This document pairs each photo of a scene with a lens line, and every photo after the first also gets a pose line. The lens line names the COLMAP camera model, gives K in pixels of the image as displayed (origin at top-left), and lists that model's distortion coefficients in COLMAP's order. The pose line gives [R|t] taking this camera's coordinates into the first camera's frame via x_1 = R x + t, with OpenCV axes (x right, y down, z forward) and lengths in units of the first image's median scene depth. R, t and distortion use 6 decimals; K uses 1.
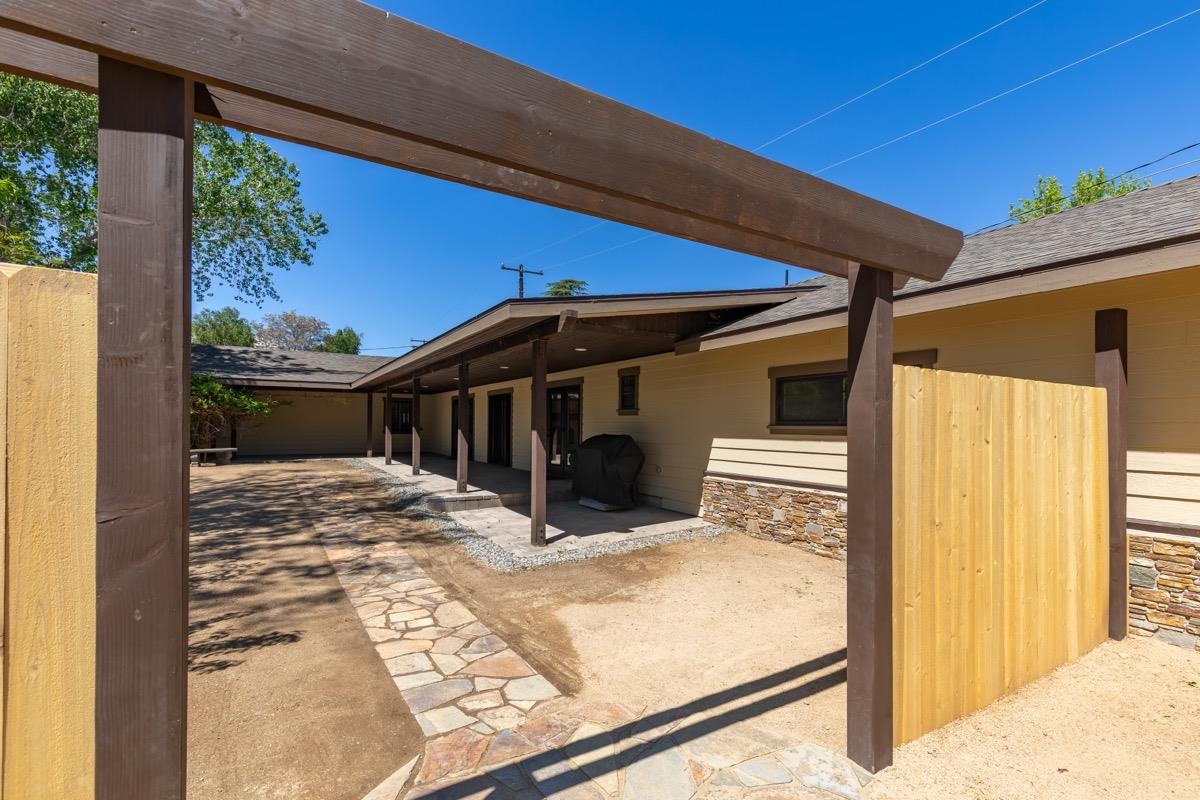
lens RADIAL K [[542.1, 0, 609.4], [0, 542.1, 415.2], [0, 0, 1]] dist [0.000064, -0.000116]
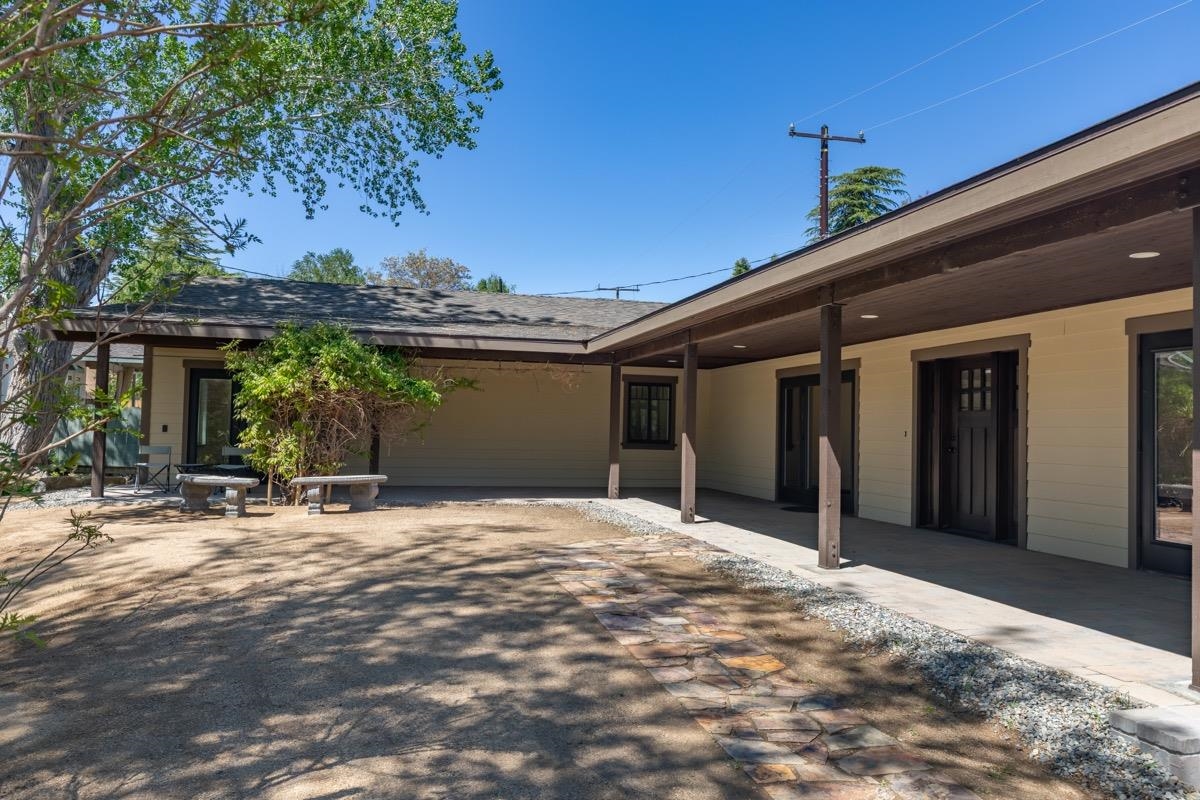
lens RADIAL K [[868.4, 0, 600.0], [0, 868.4, 400.0], [0, 0, 1]] dist [-0.000723, -0.000756]
pose [[0.952079, 0.002570, -0.305840, -0.153332], [-0.007057, 0.999883, -0.013565, 0.001986], [0.305769, 0.015073, 0.951986, 0.183631]]
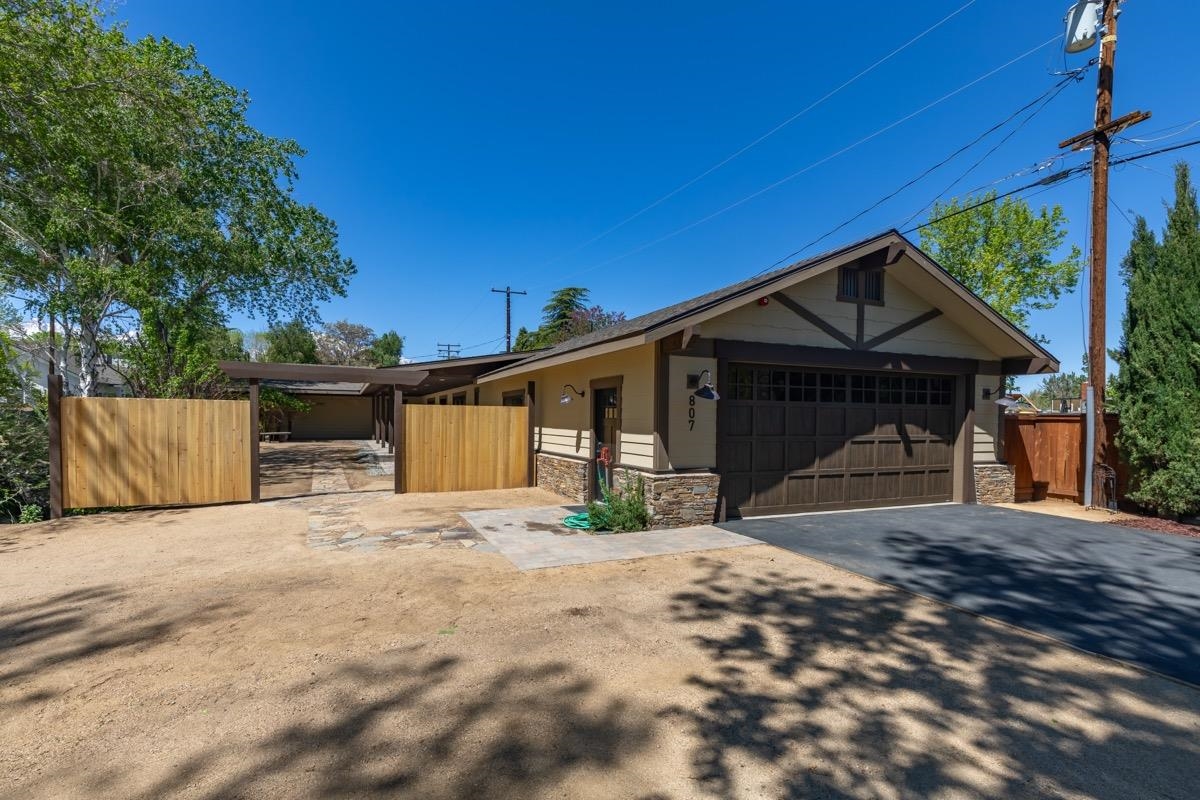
lens RADIAL K [[557.5, 0, 562.5], [0, 557.5, 427.6], [0, 0, 1]] dist [0.000984, 0.000092]
pose [[0.985091, 0.006558, -0.171908, 0.220127], [-0.000966, 0.999468, 0.032592, -0.004670], [0.172030, -0.031940, 0.984574, -0.275894]]
